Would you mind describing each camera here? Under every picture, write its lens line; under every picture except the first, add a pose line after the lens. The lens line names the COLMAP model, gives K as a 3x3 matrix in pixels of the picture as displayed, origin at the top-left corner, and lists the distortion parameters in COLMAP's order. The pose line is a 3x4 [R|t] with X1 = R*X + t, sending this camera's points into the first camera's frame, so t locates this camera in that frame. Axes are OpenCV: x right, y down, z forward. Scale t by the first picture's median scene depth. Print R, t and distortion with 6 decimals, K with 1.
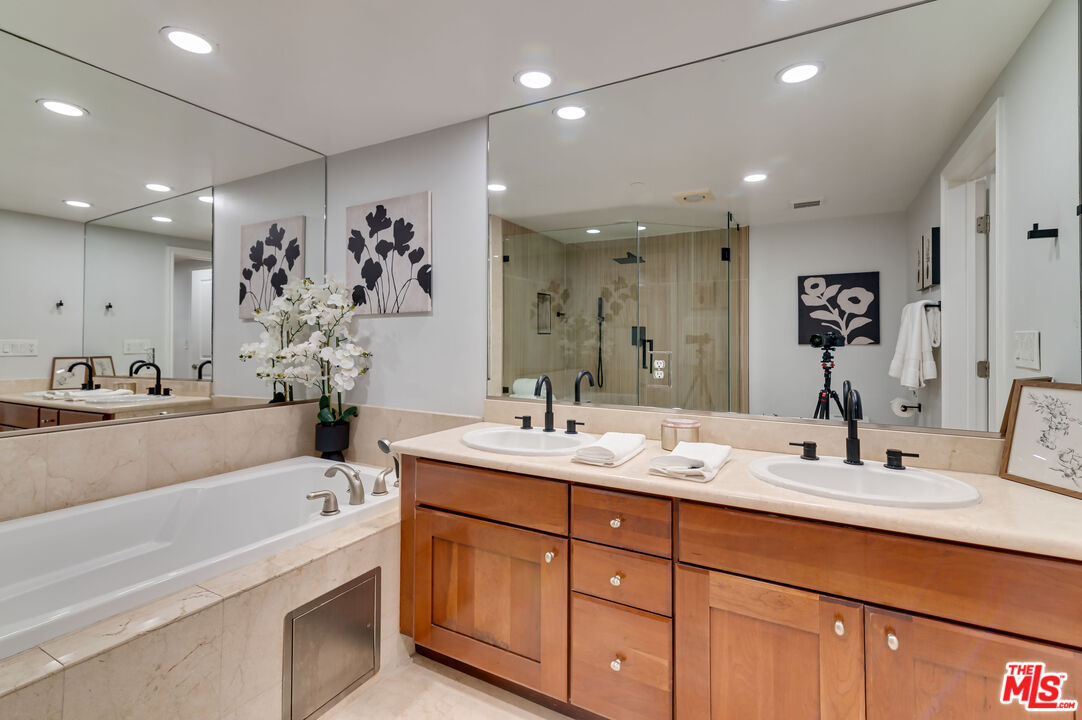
lens RADIAL K [[499.4, 0, 540.7], [0, 499.4, 331.3], [0, 0, 1]] dist [0.002285, 0.003510]
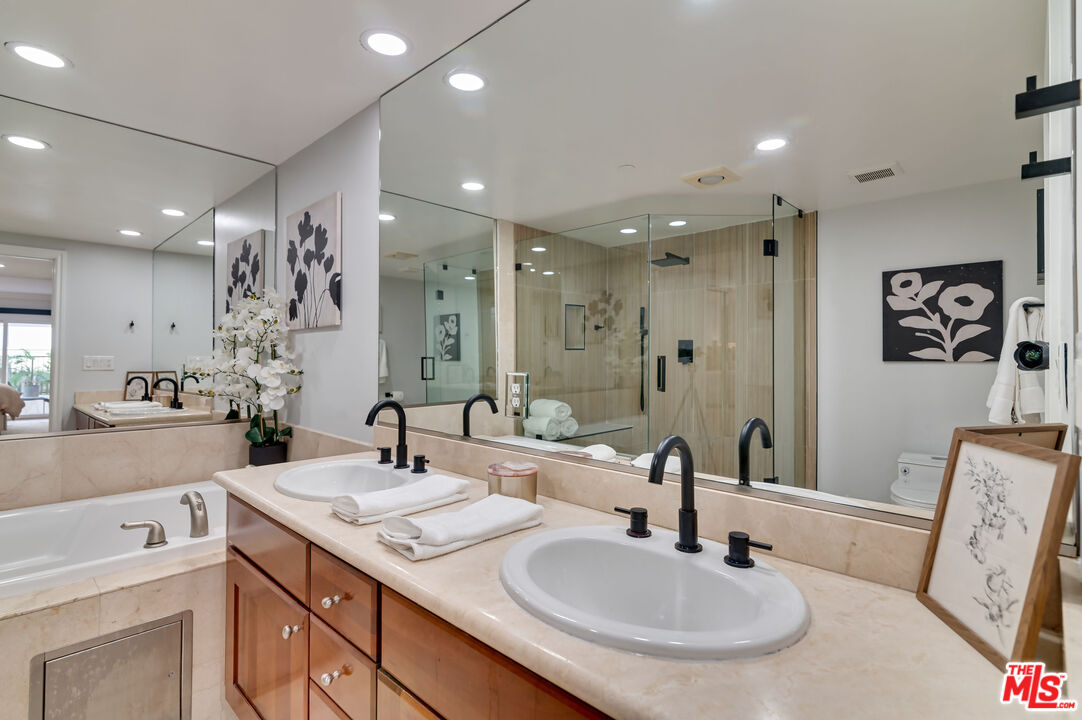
lens RADIAL K [[518.5, 0, 540.4], [0, 518.5, 348.2], [0, 0, 1]] dist [0.003032, -0.003039]
pose [[0.967985, -0.004425, -0.250969, 0.329751], [0.005352, 0.999981, 0.003012, 0.001240], [0.250951, -0.004258, 0.967991, 0.164339]]
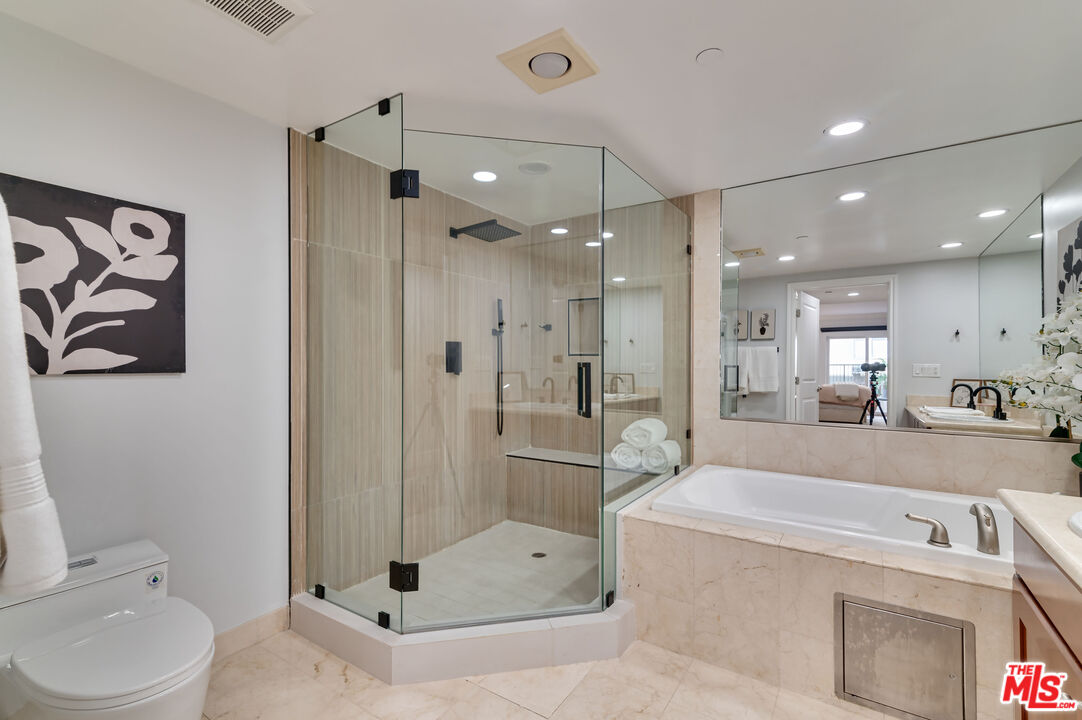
lens RADIAL K [[488.9, 0, 542.6], [0, 488.9, 362.5], [0, 0, 1]] dist [0.014623, 0.000554]
pose [[-0.078761, -0.005938, -0.996876, 0.383379], [0.020928, 0.999752, -0.007609, 0.003570], [0.996674, -0.021462, -0.078617, 0.208894]]
